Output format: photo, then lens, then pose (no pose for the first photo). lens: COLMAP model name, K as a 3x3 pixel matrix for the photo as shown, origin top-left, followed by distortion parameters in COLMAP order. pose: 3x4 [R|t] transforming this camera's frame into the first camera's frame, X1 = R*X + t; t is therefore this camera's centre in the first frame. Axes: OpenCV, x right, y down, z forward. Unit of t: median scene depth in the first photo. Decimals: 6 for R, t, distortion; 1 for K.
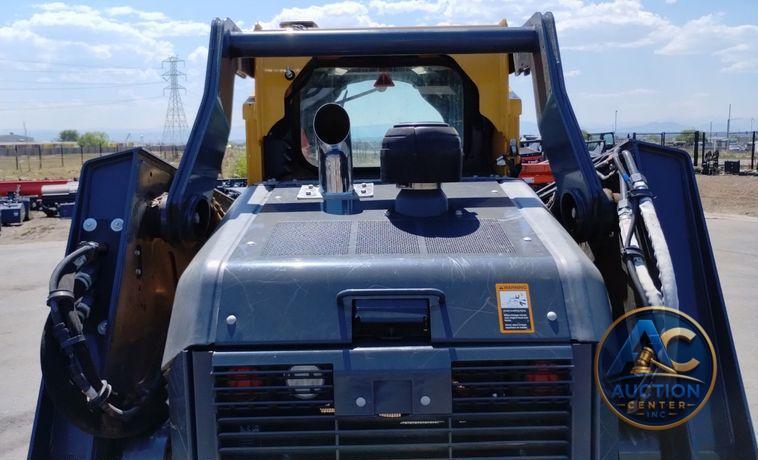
lens RADIAL K [[634.9, 0, 379.0], [0, 634.9, 230.0], [0, 0, 1]] dist [0.061282, 0.001180]
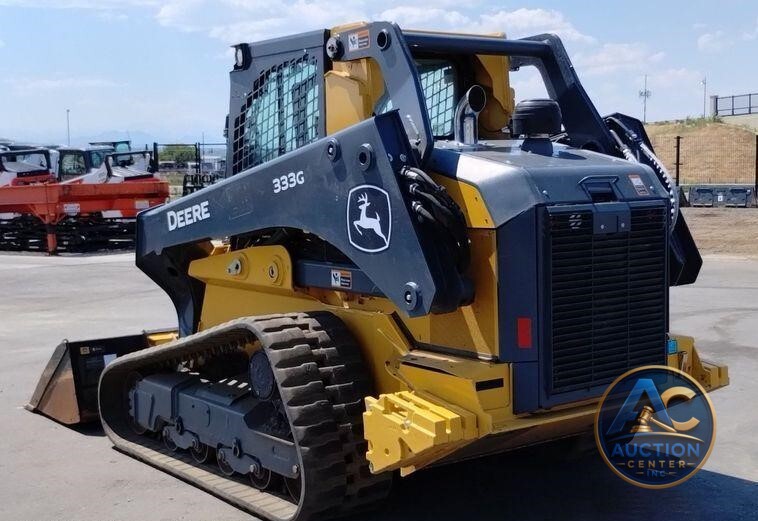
lens RADIAL K [[1129.4, 0, 379.3], [0, 1129.4, 296.6], [0, 0, 1]] dist [0.003710, 0.011170]
pose [[0.802954, -0.068390, 0.592105, -2.035610], [0.079945, 0.996777, 0.006717, 0.294644], [-0.590656, 0.041942, 0.805833, -1.127663]]
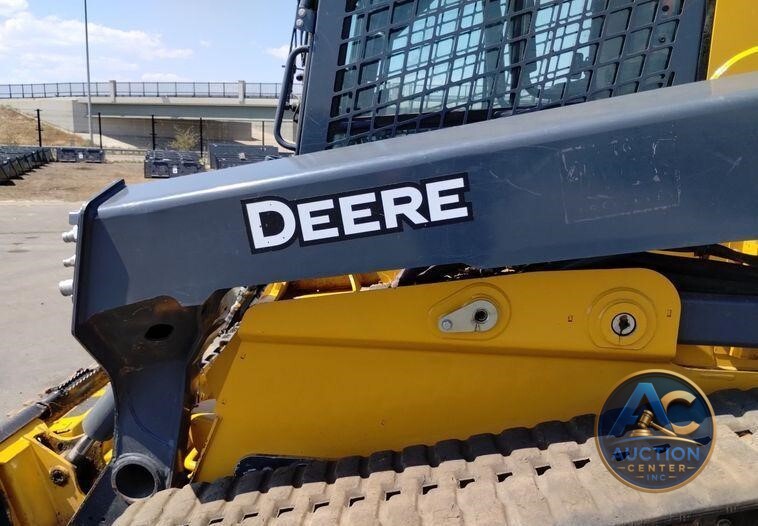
lens RADIAL K [[646.1, 0, 379.0], [0, 646.1, 263.0], [0, 0, 1]] dist [0.060052, -0.003369]
pose [[0.090979, -0.172025, 0.980882, -1.257656], [0.102252, 0.981375, 0.162628, -0.039757], [-0.990589, 0.085501, 0.106874, 1.853169]]
